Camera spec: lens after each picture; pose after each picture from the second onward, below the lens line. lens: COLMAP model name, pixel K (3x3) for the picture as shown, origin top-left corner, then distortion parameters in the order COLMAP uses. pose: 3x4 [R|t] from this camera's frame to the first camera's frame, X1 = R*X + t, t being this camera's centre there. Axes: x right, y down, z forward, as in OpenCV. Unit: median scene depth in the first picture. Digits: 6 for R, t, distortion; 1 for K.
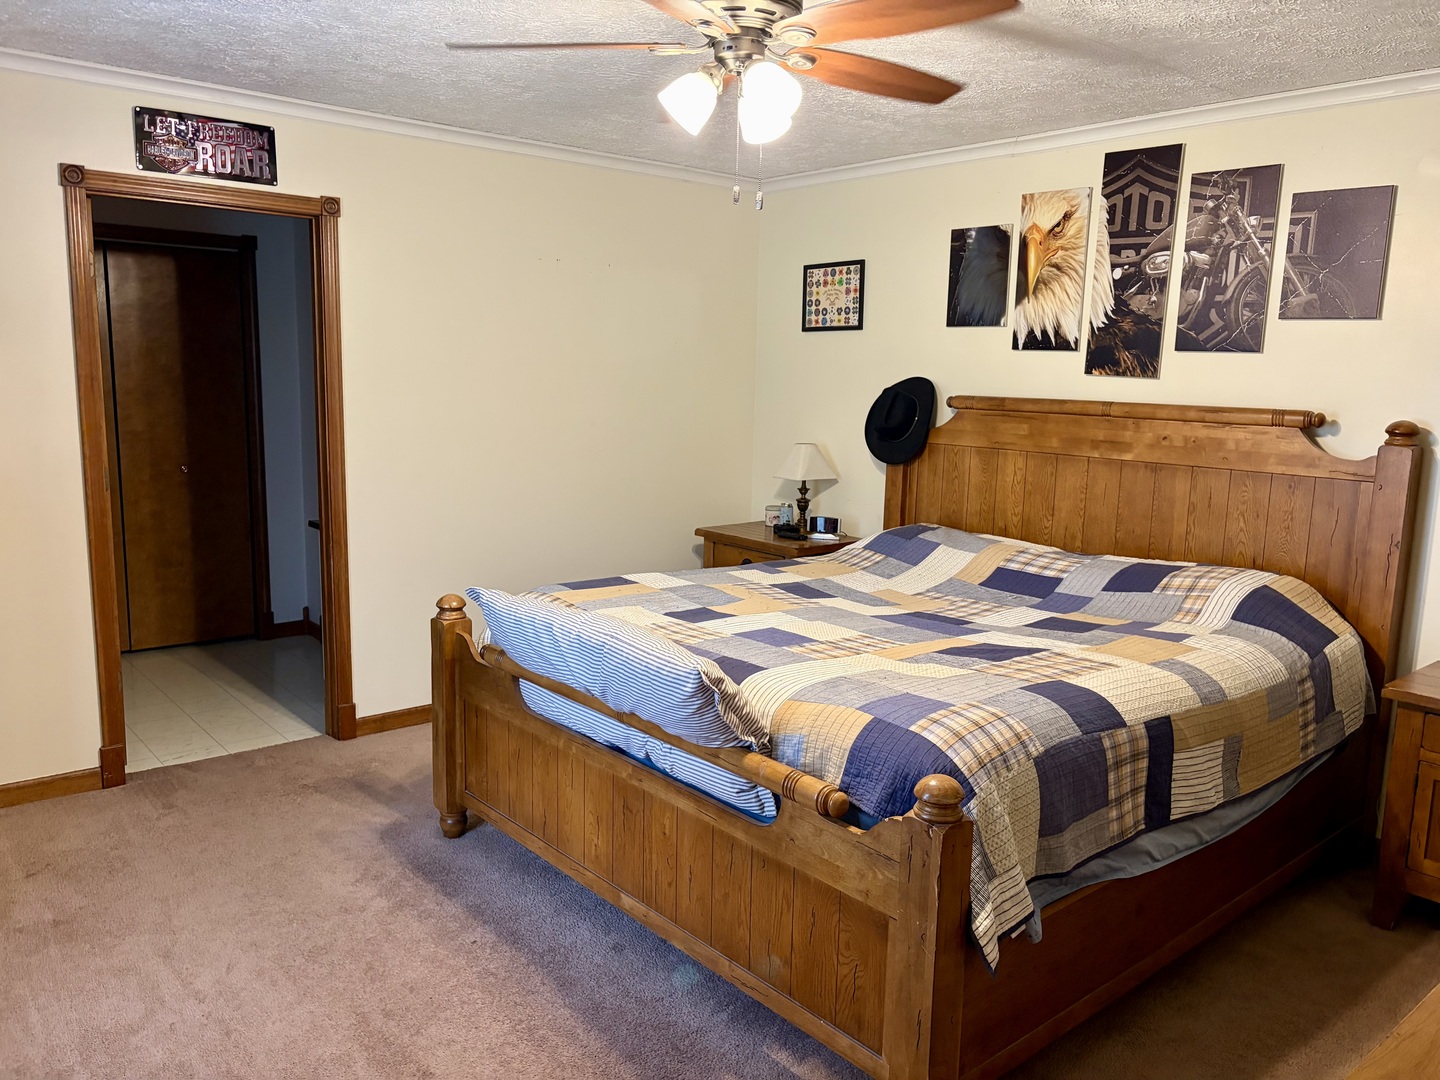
lens RADIAL K [[1099.2, 0, 726.5], [0, 1099.2, 534.7], [0, 0, 1]] dist [0.053120, -0.063517]
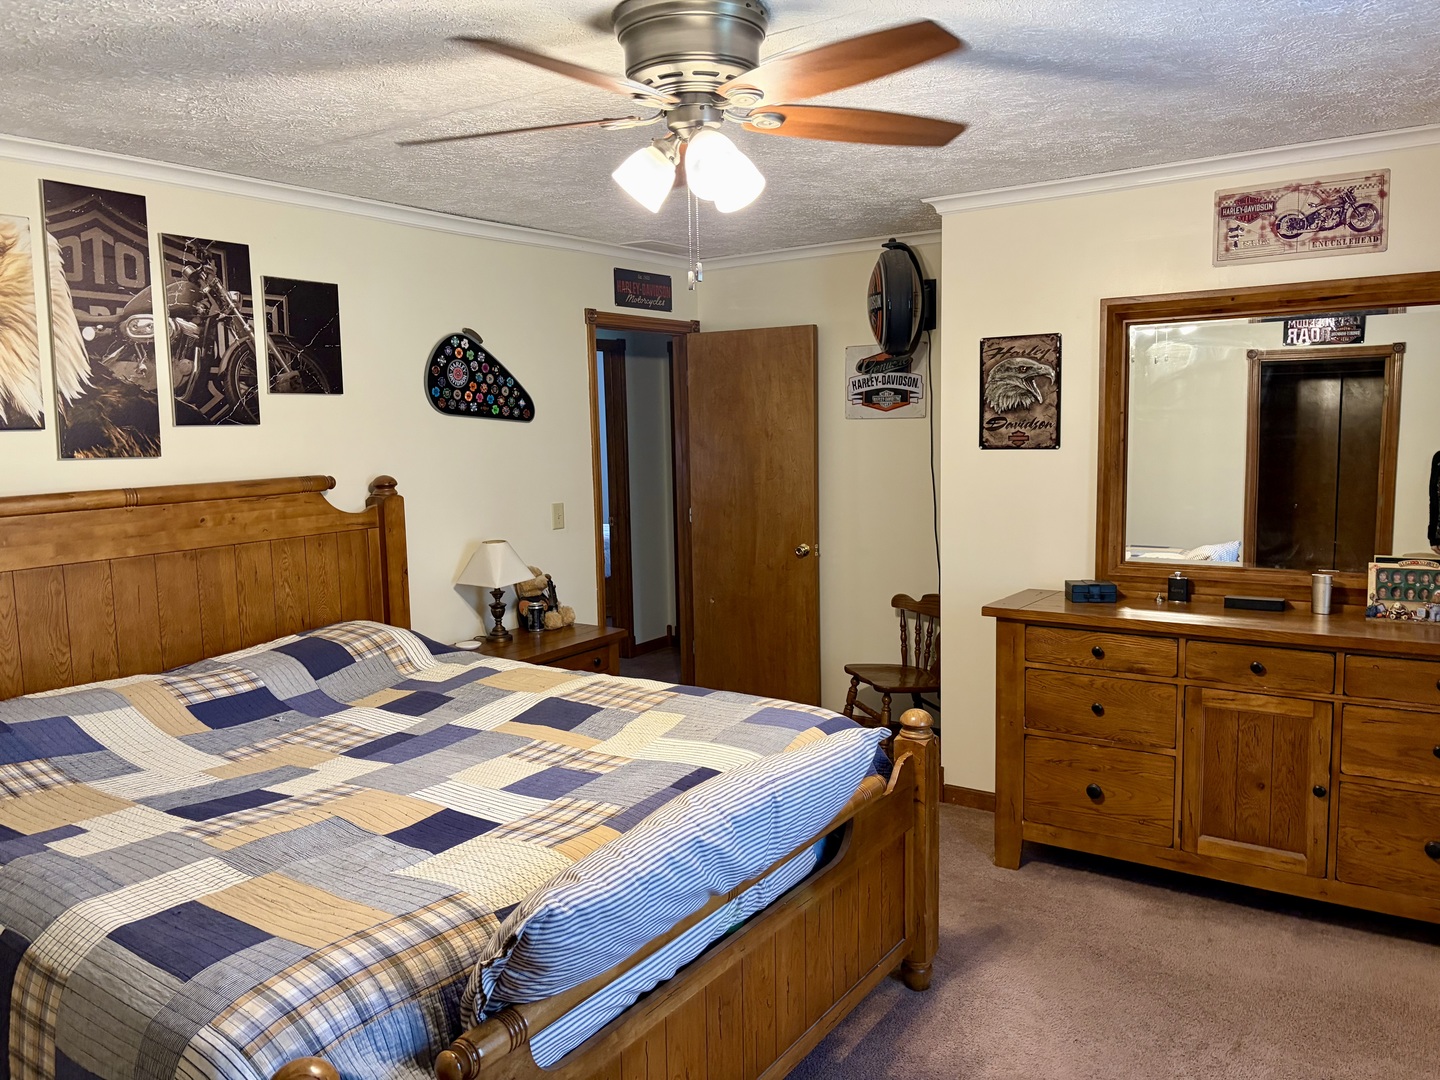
lens RADIAL K [[1099.2, 0, 713.8], [0, 1099.2, 535.4], [0, 0, 1]] dist [0.053120, -0.063517]
pose [[-0.272887, -0.124414, 0.953967, -0.613763], [0.163898, 0.971094, 0.173531, -0.170744], [-0.947982, 0.203708, -0.244608, 0.857182]]
